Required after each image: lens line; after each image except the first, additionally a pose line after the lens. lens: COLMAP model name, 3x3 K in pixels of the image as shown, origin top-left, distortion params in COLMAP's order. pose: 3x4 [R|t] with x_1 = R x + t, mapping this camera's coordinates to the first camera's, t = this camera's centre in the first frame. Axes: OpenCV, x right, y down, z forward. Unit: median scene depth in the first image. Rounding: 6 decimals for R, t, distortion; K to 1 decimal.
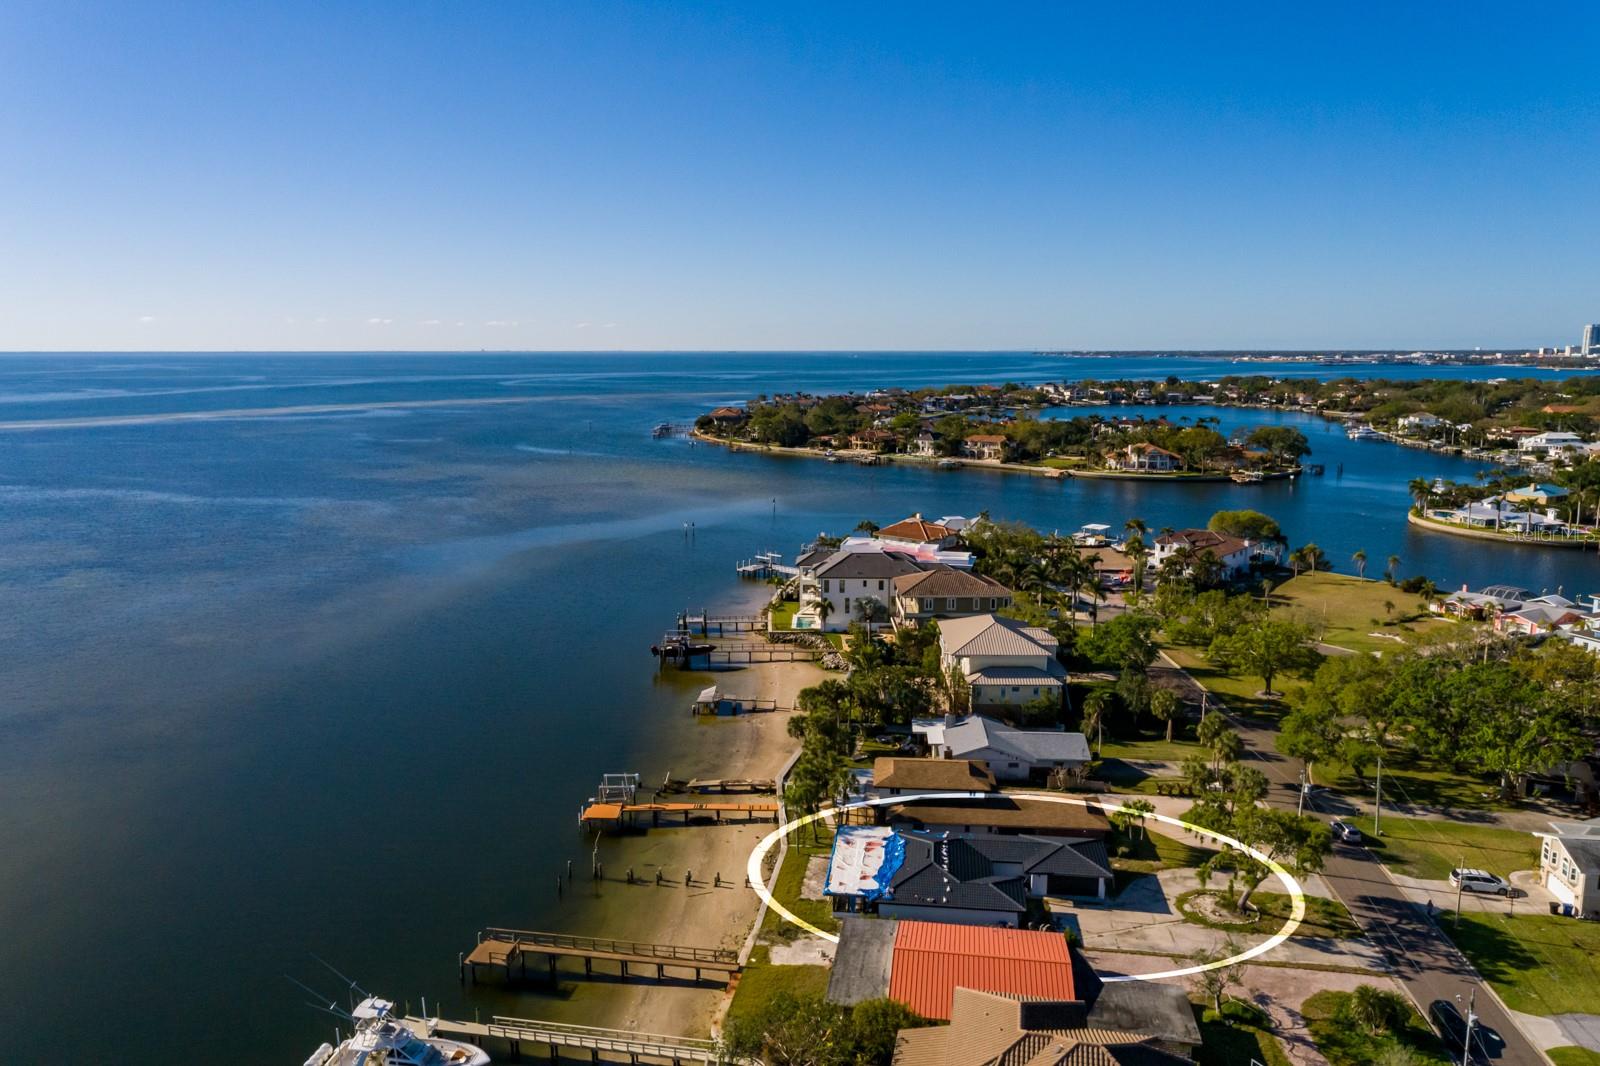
lens RADIAL K [[1089.2, 0, 794.5], [0, 1089.2, 533.3], [0, 0, 1]] dist [-0.010980, 0.021393]
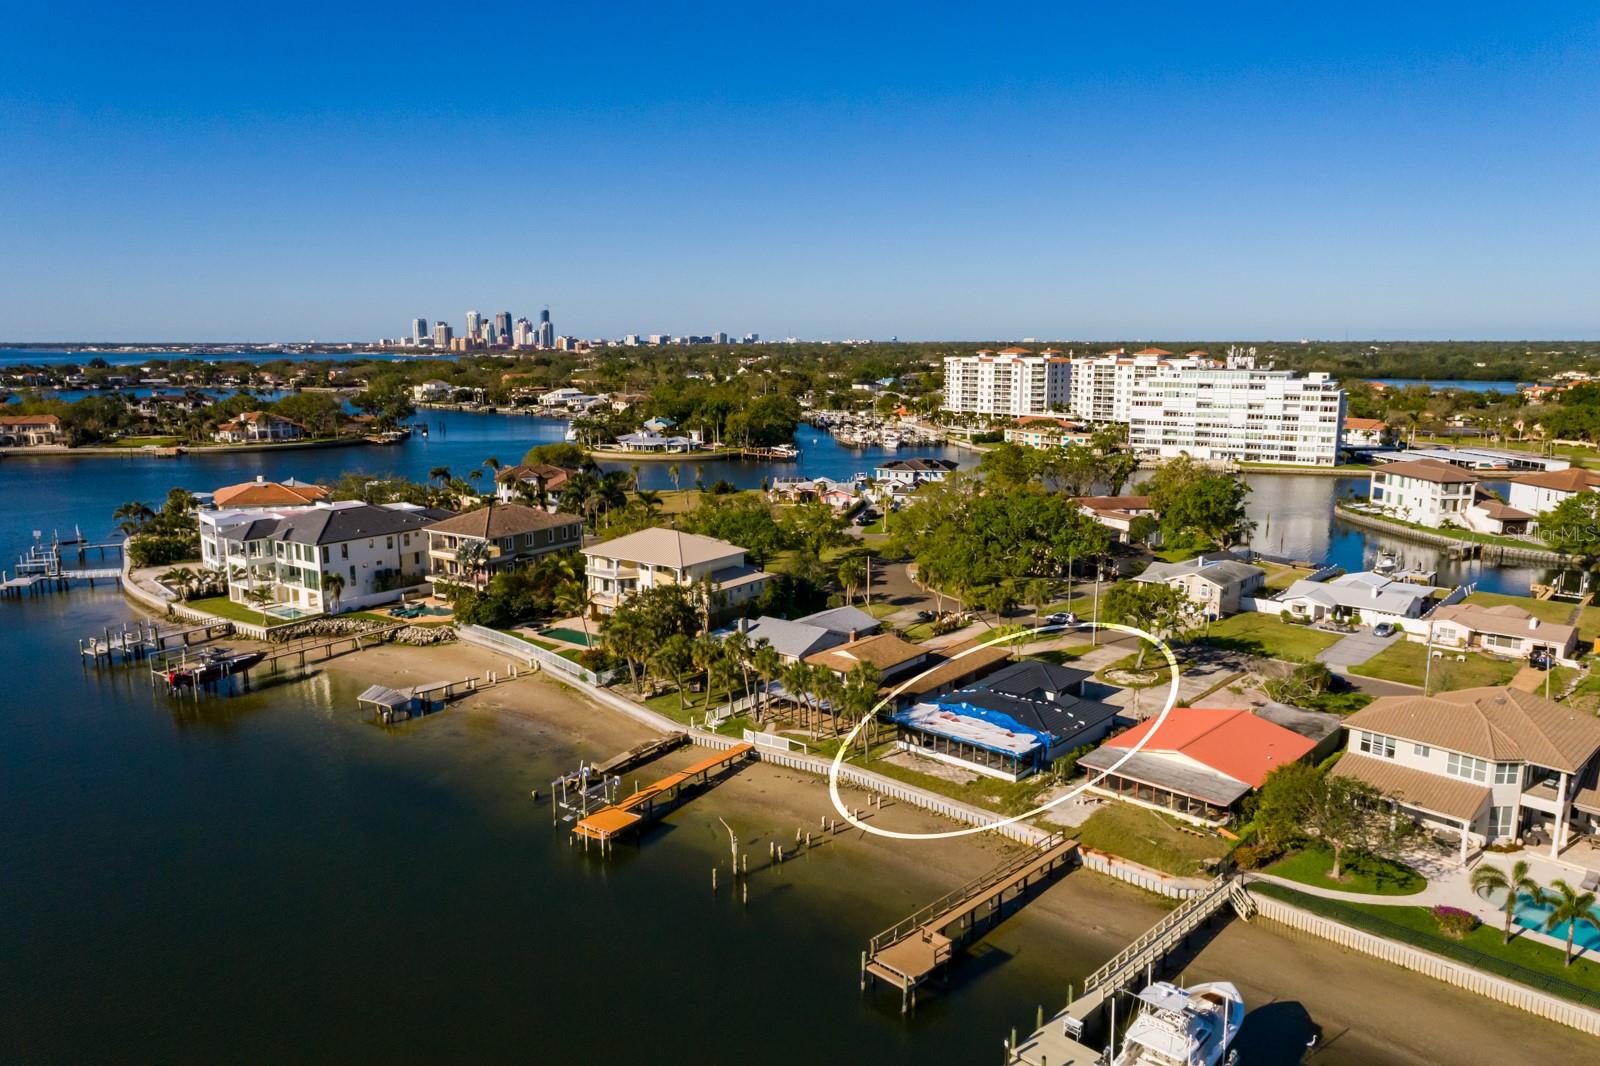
lens RADIAL K [[1094.1, 0, 801.5], [0, 1094.1, 539.6], [0, 0, 1]] dist [-0.001697, 0.006346]
pose [[0.561402, -0.144556, 0.814820, -0.545538], [0.136252, 0.987334, 0.081285, 0.028829], [-0.816250, 0.065387, 0.573987, 0.398916]]
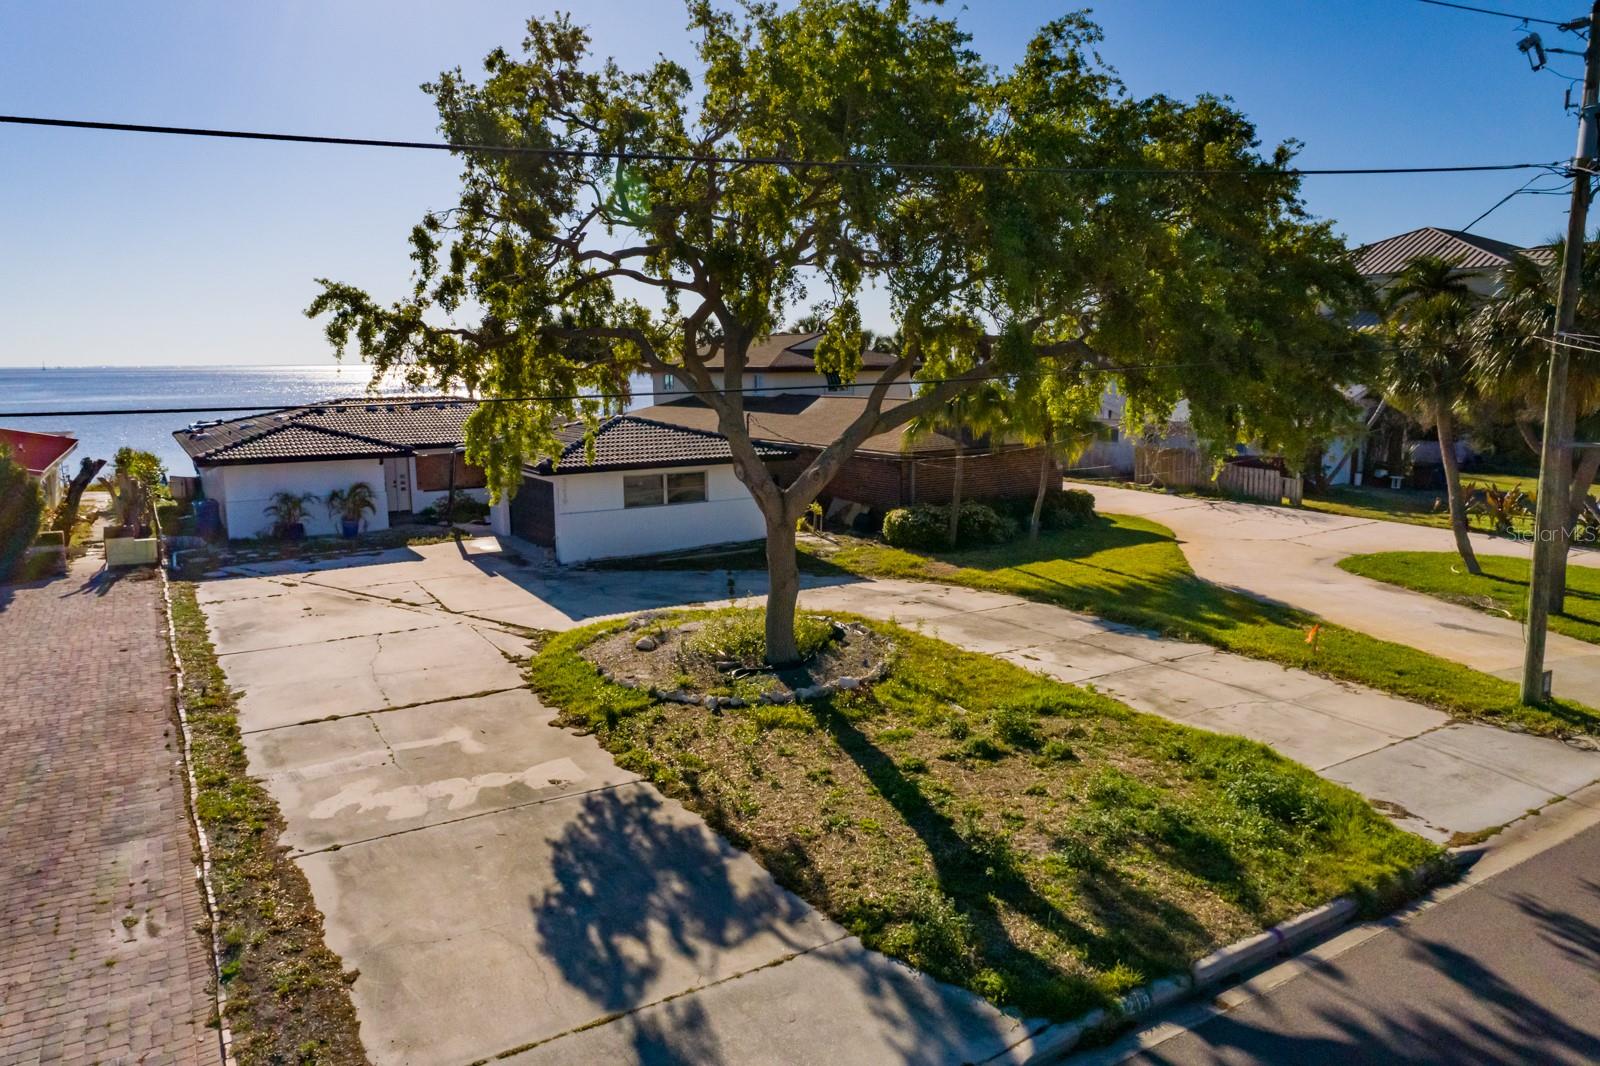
lens RADIAL K [[1063.4, 0, 789.6], [0, 1063.4, 529.3], [0, 0, 1]] dist [0.000946, 0.006117]
pose [[0.637540, 0.120382, -0.760954, 0.373831], [-0.124061, 0.990868, 0.052814, 0.211624], [0.760363, 0.060734, 0.646653, 0.598202]]
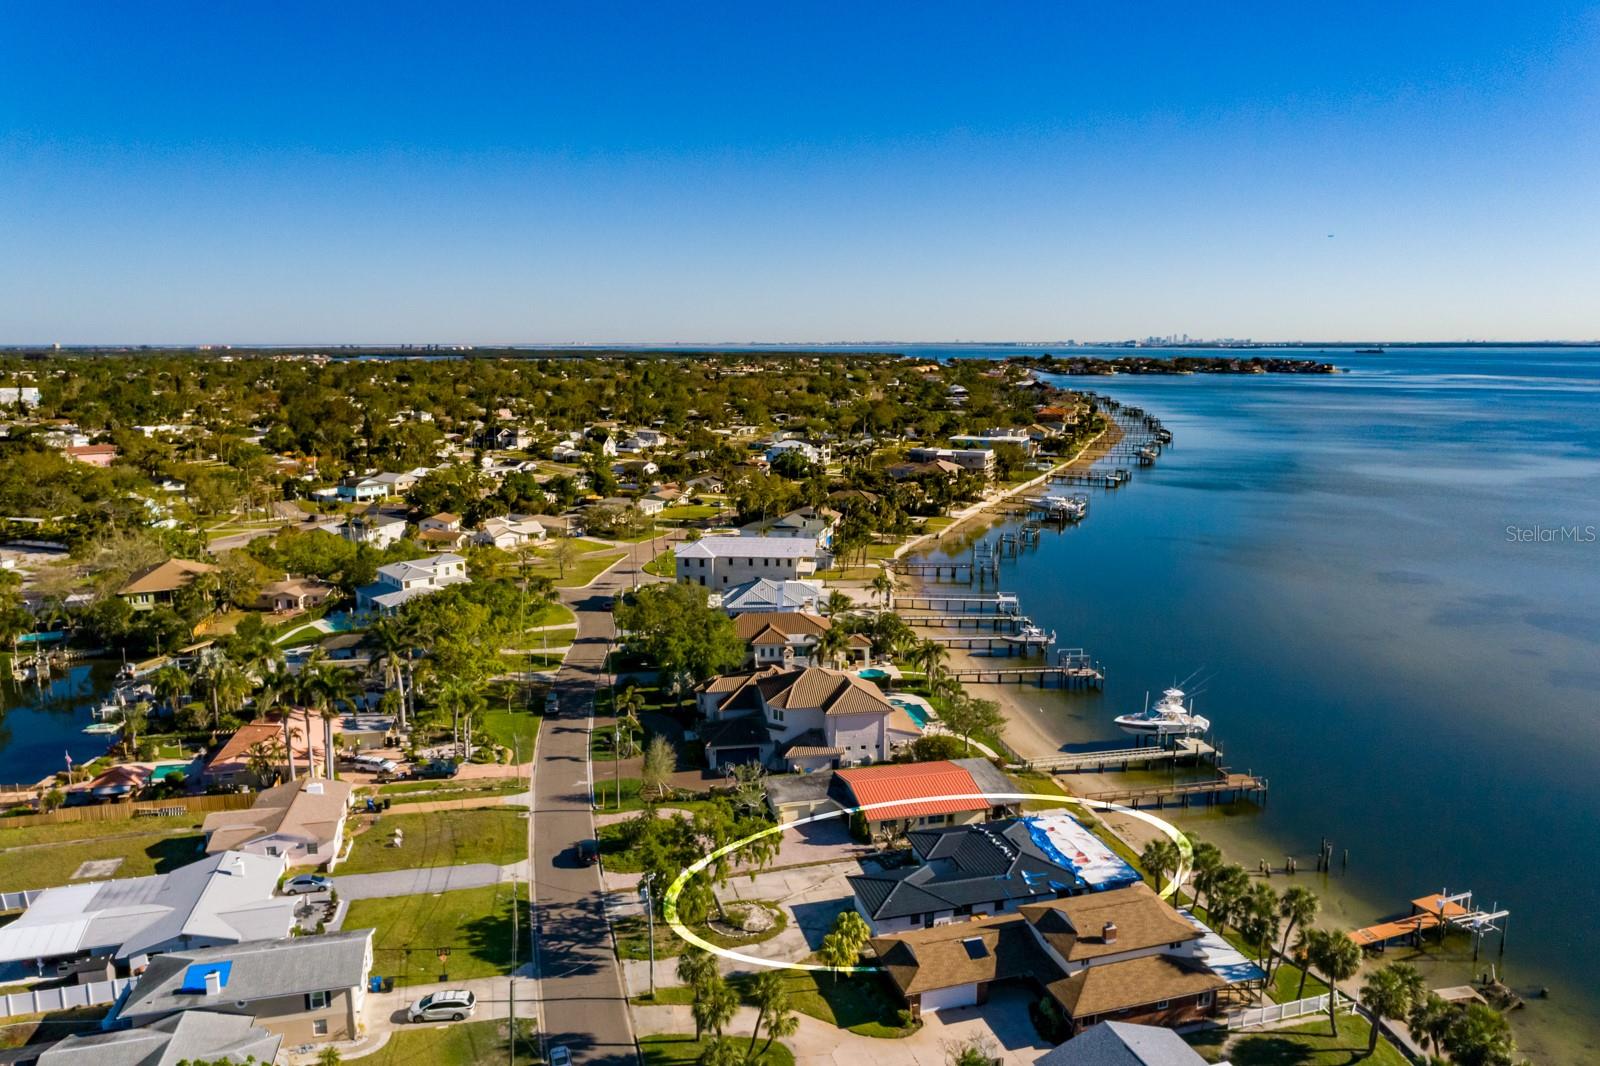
lens RADIAL K [[1093.1, 0, 804.5], [0, 1093.1, 531.3], [0, 0, 1]] dist [-0.006472, 0.017954]
pose [[-0.922886, 0.069964, -0.378663, 0.470531], [-0.060240, 0.945017, 0.321424, -0.208918], [0.380331, 0.319448, -0.867929, 1.203081]]
